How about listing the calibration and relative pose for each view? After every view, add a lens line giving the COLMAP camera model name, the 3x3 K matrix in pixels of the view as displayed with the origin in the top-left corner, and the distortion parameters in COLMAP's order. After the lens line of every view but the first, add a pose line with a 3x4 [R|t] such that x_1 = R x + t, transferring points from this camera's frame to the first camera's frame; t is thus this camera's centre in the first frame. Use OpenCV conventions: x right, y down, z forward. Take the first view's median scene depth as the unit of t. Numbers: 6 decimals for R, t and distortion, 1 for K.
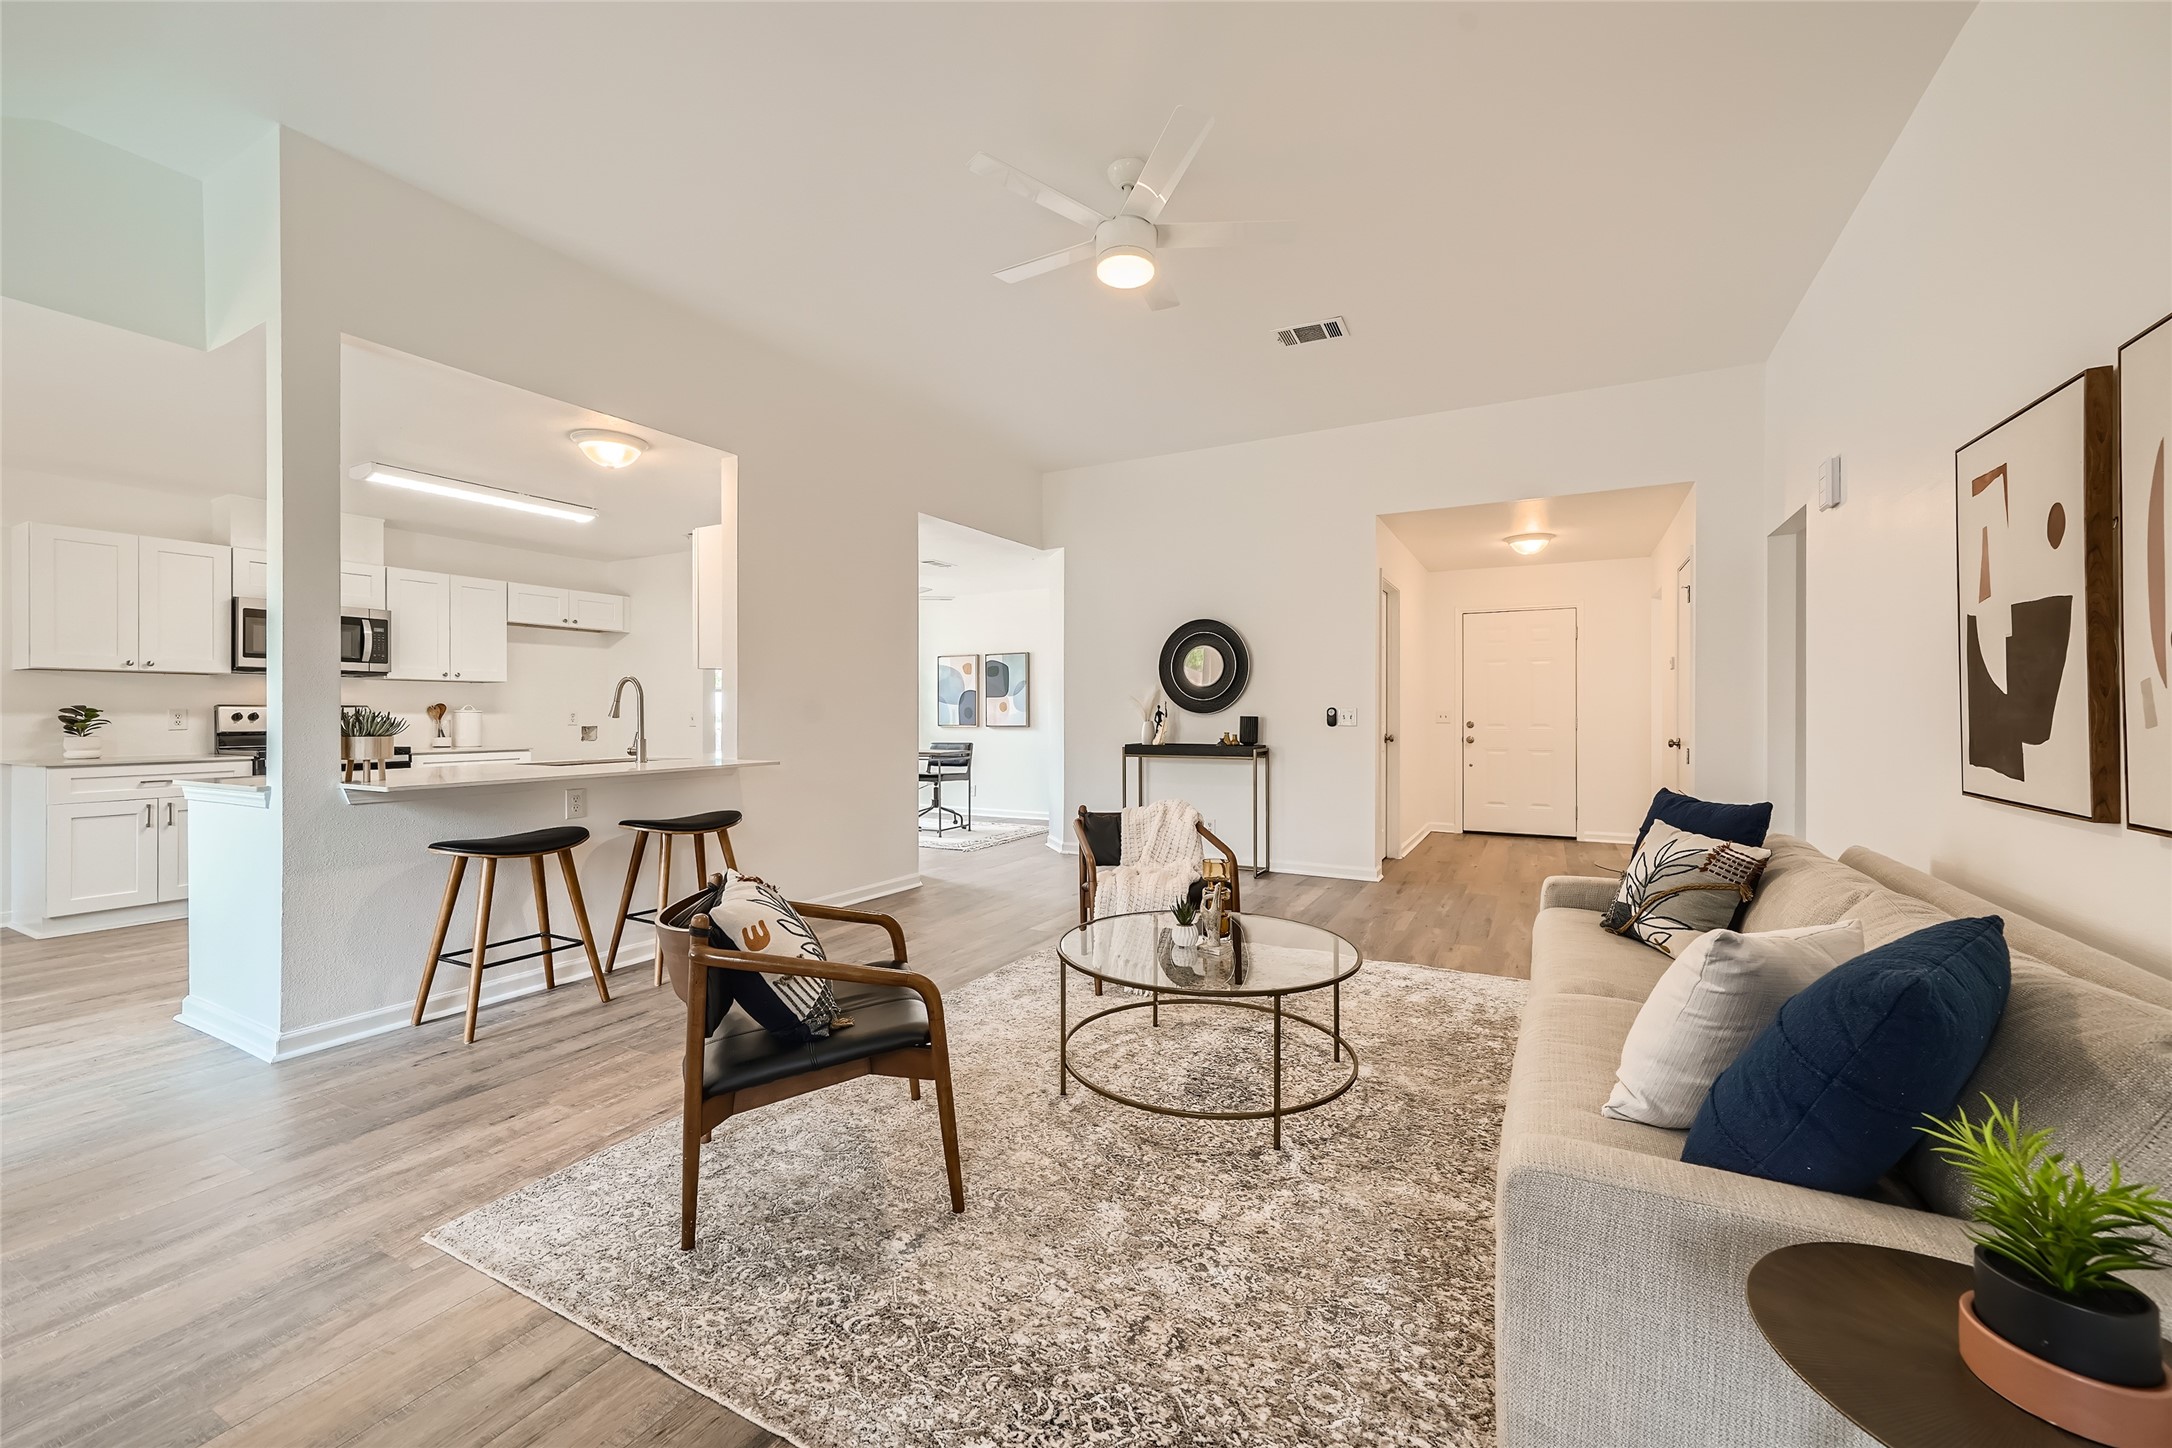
lens RADIAL K [[855.7, 0, 1100.7], [0, 855.7, 713.5], [0, 0, 1]] dist [0.001455, 0.000564]
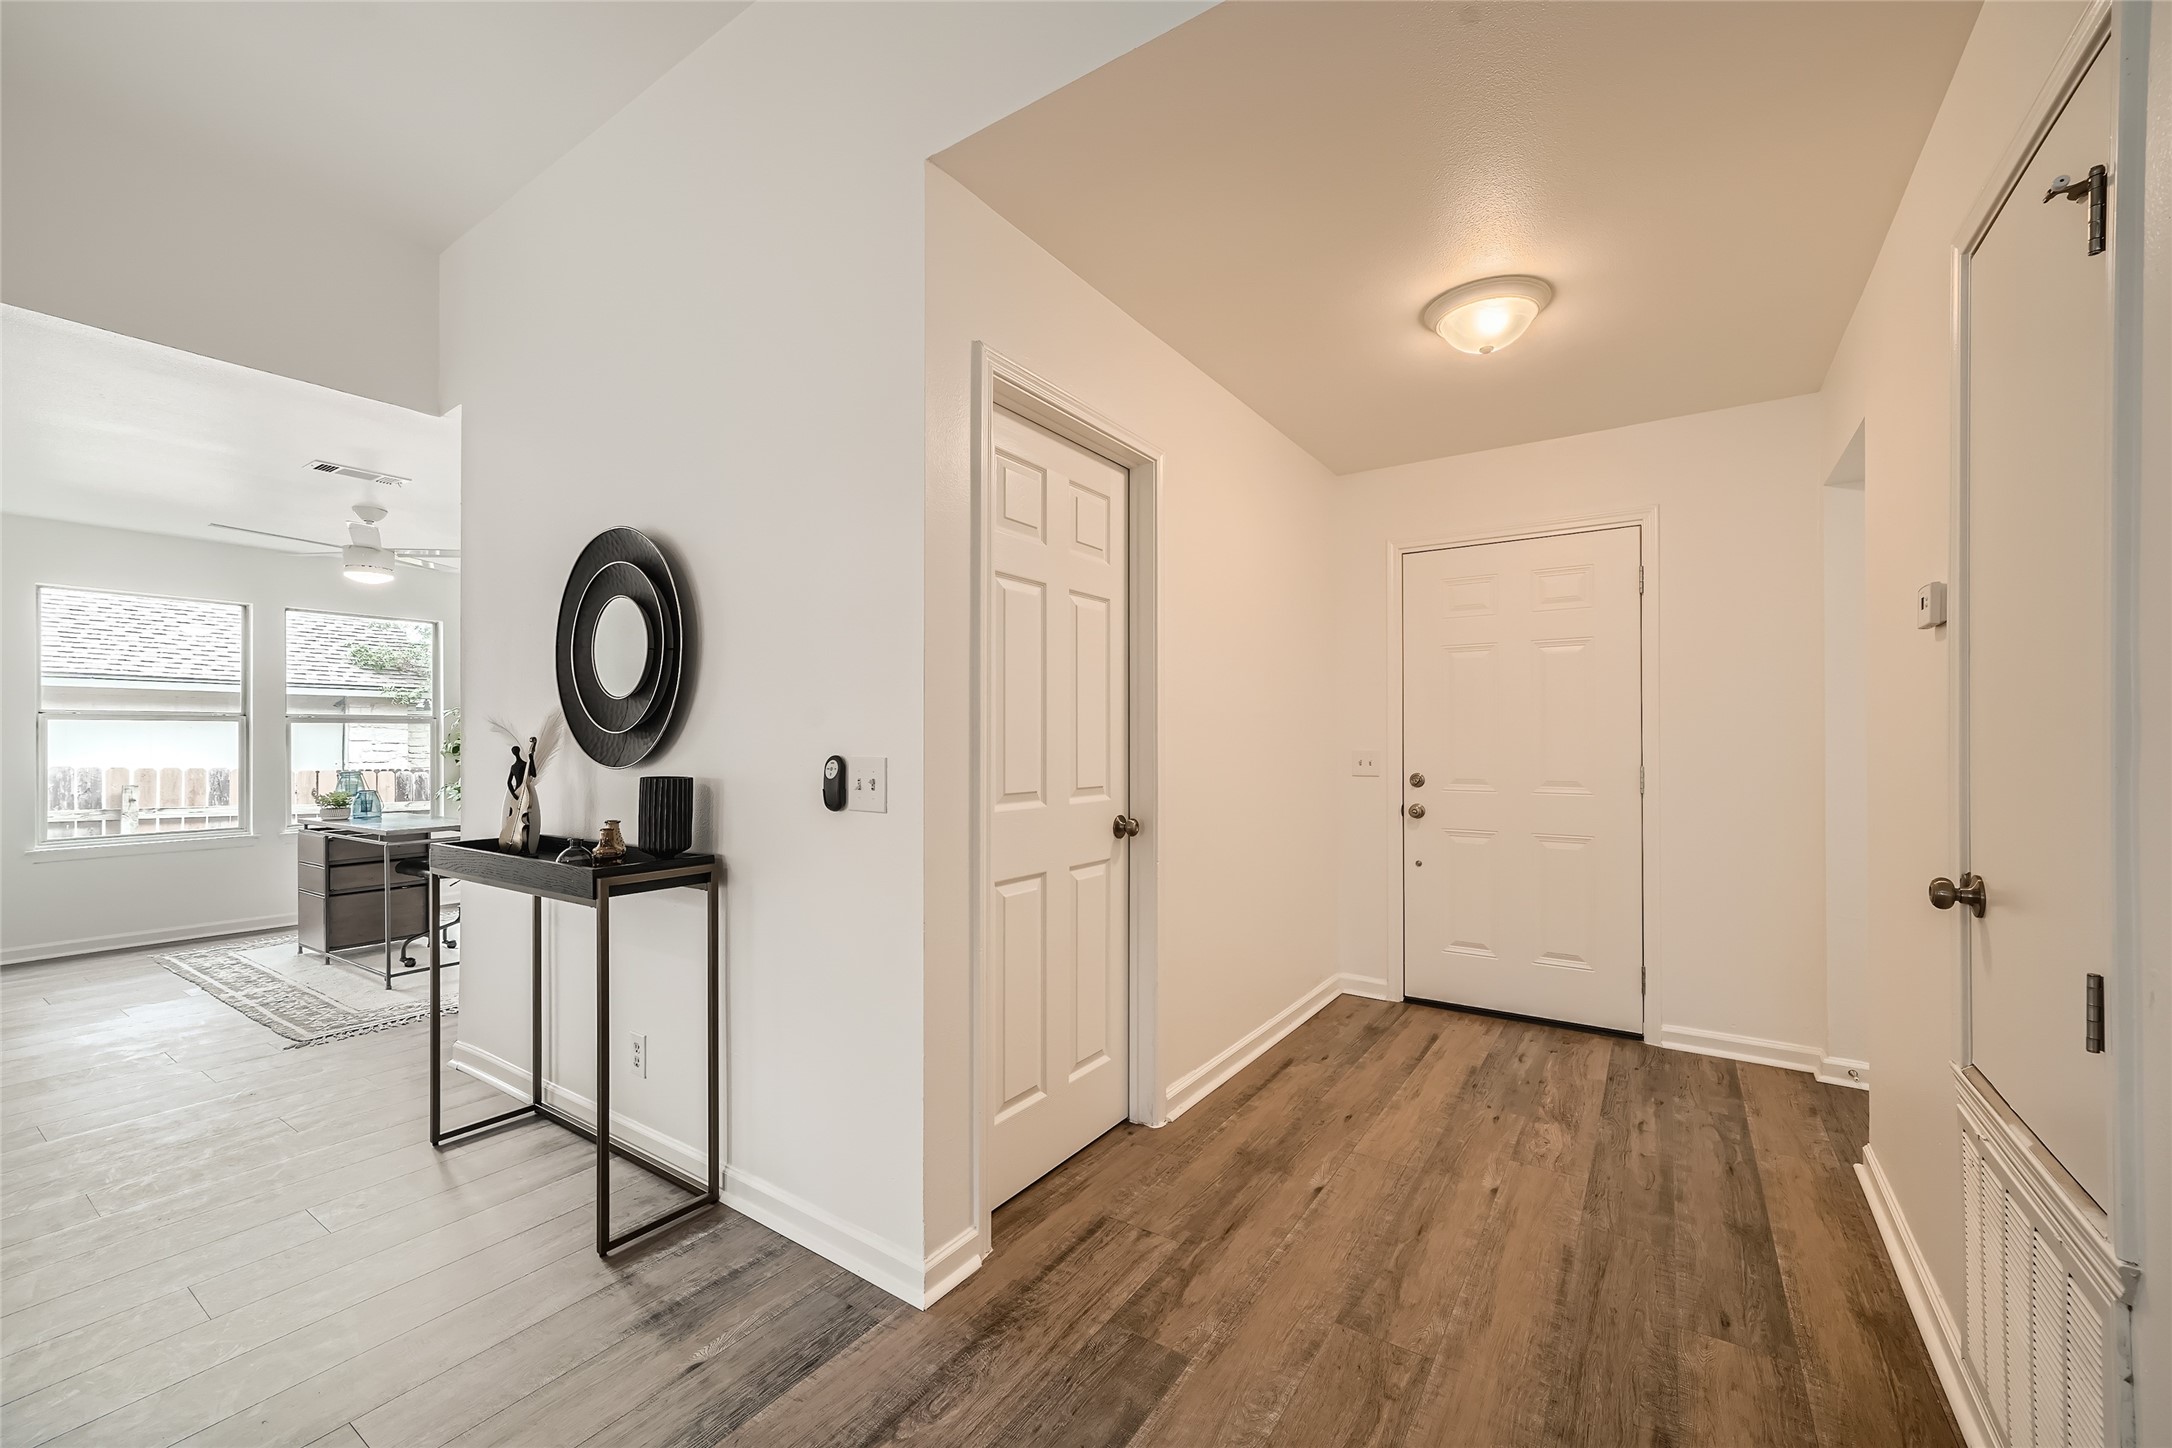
lens RADIAL K [[855.7, 0, 1073.4], [0, 855.7, 729.4], [0, 0, 1]] dist [0.001455, 0.000564]
pose [[0.993011, 0.009263, -0.117655, 0.374116], [-0.009879, 0.999940, -0.004658, -0.015386], [0.117605, 0.005787, 0.993044, 0.622474]]
